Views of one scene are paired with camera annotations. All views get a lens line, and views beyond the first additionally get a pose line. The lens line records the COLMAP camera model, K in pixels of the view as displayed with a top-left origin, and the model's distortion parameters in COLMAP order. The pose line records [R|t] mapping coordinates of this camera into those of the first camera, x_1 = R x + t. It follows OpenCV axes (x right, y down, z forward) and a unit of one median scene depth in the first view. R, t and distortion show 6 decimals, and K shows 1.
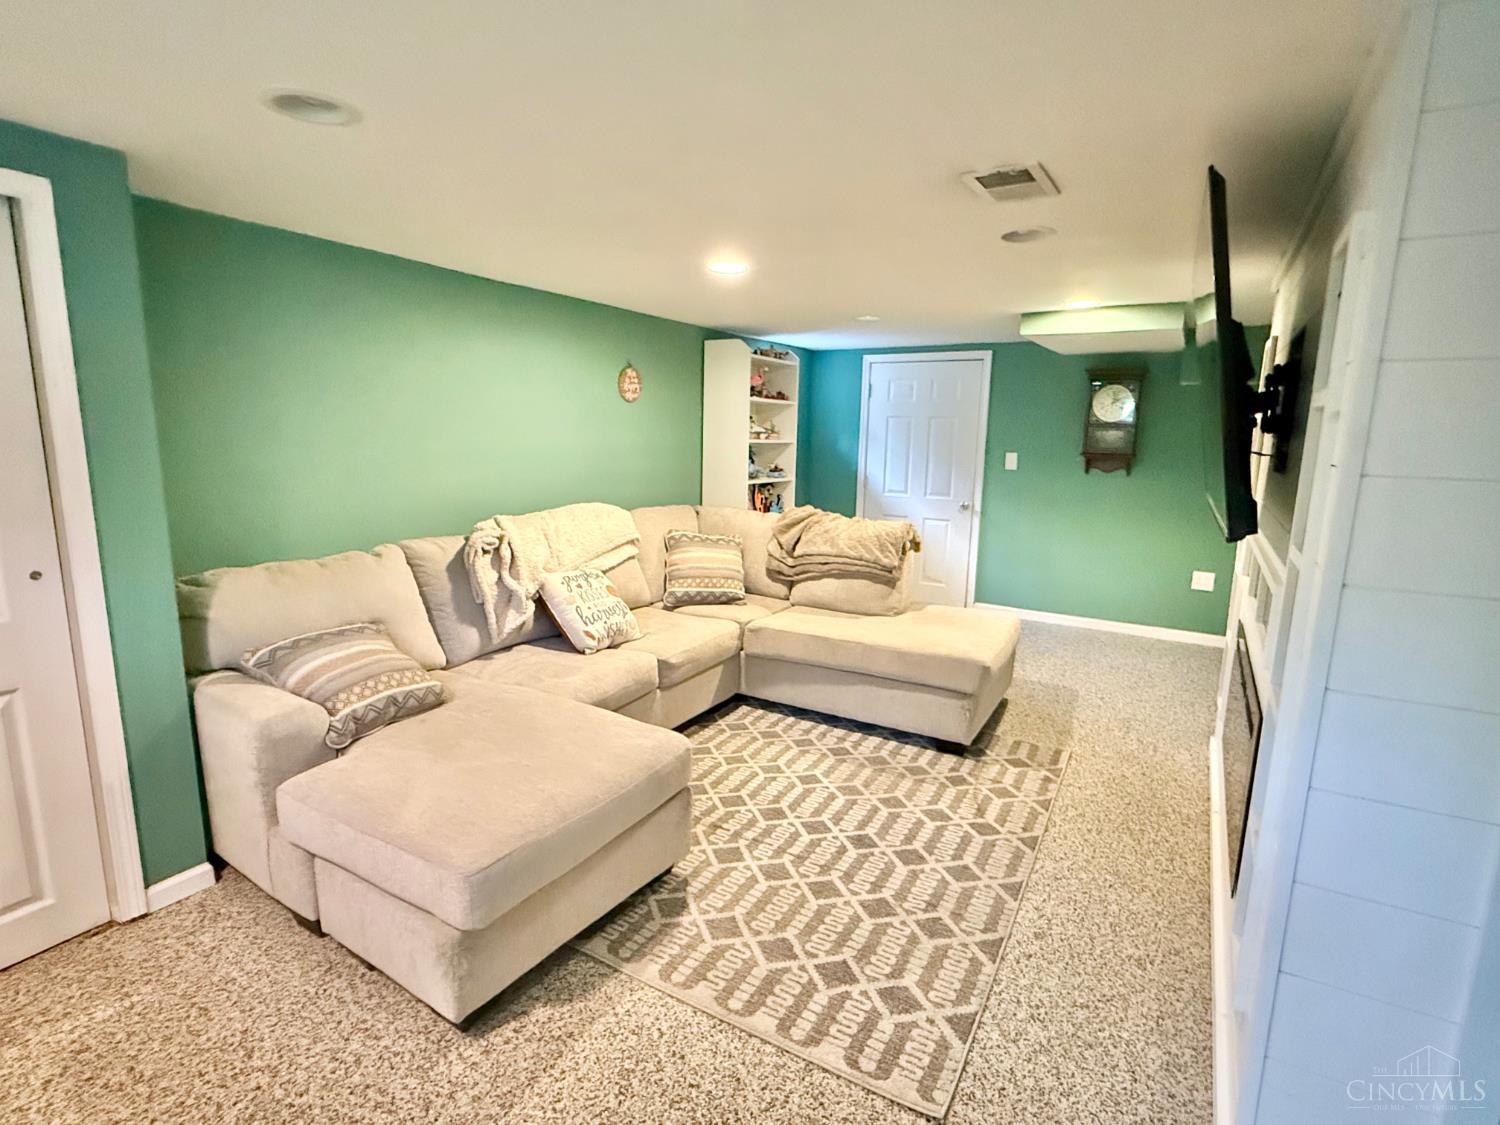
lens RADIAL K [[745.9, 0, 750.0], [0, 745.9, 562.5], [0, 0, 1]] dist [0.002153, -0.000137]
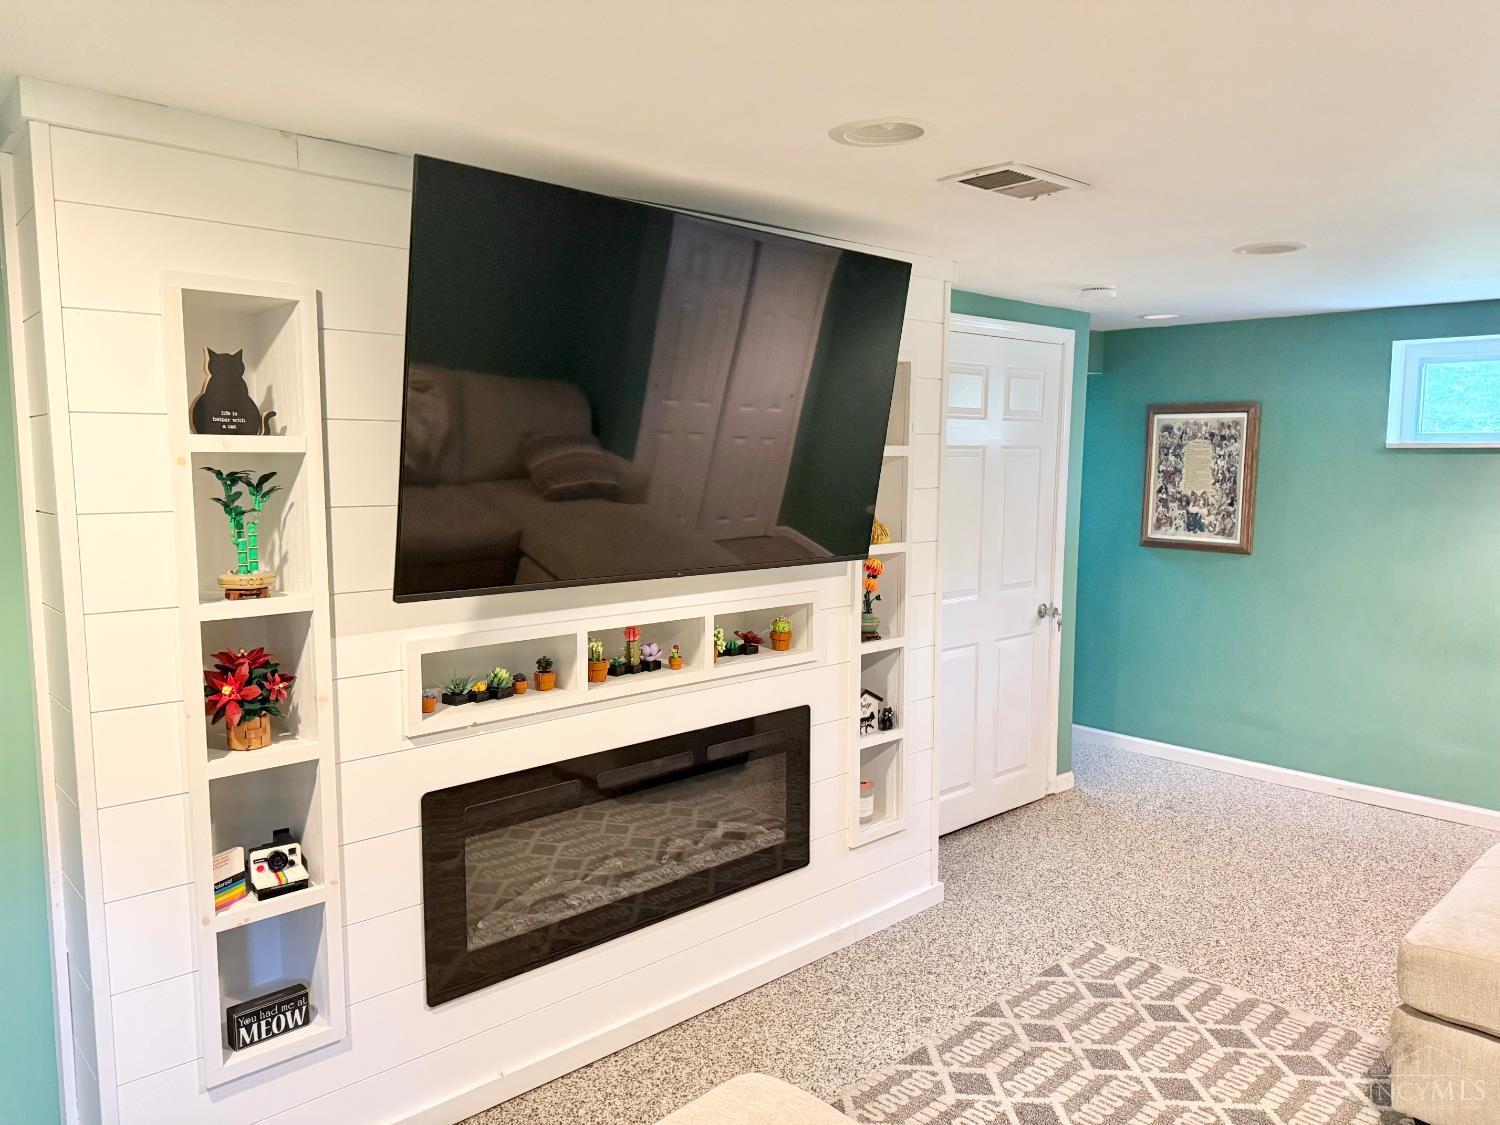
lens RADIAL K [[1051.0, 0, 750.0], [0, 1051.0, 562.5], [0, 0, 1]] dist [0.009398, 0.000937]
pose [[-0.956285, -0.046380, 0.288735, 0.225814], [0.034534, 0.962524, 0.268989, -0.369537], [-0.290390, 0.267201, -0.918846, 1.940787]]
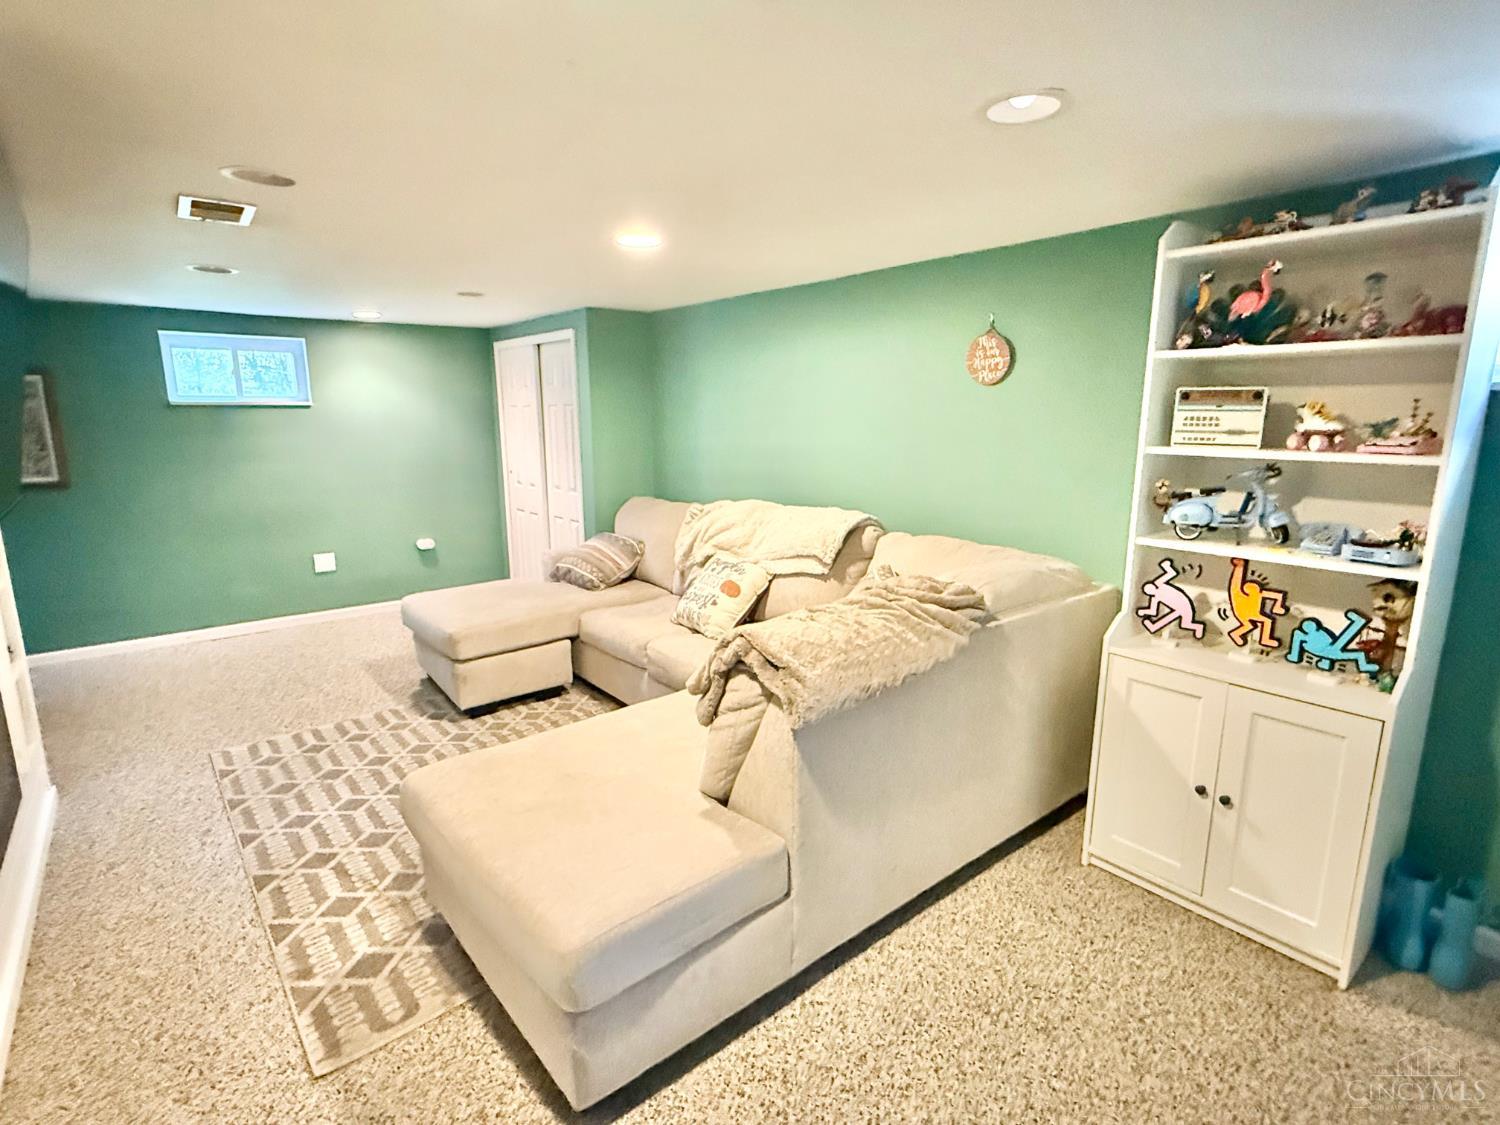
lens RADIAL K [[745.9, 0, 750.0], [0, 745.9, 562.5], [0, 0, 1]] dist [0.002153, -0.000137]
pose [[-0.341765, 0.163553, -0.925444, 1.058483], [-0.168003, 0.958244, 0.231393, -0.334290], [0.924647, 0.234560, -0.300017, 1.930854]]
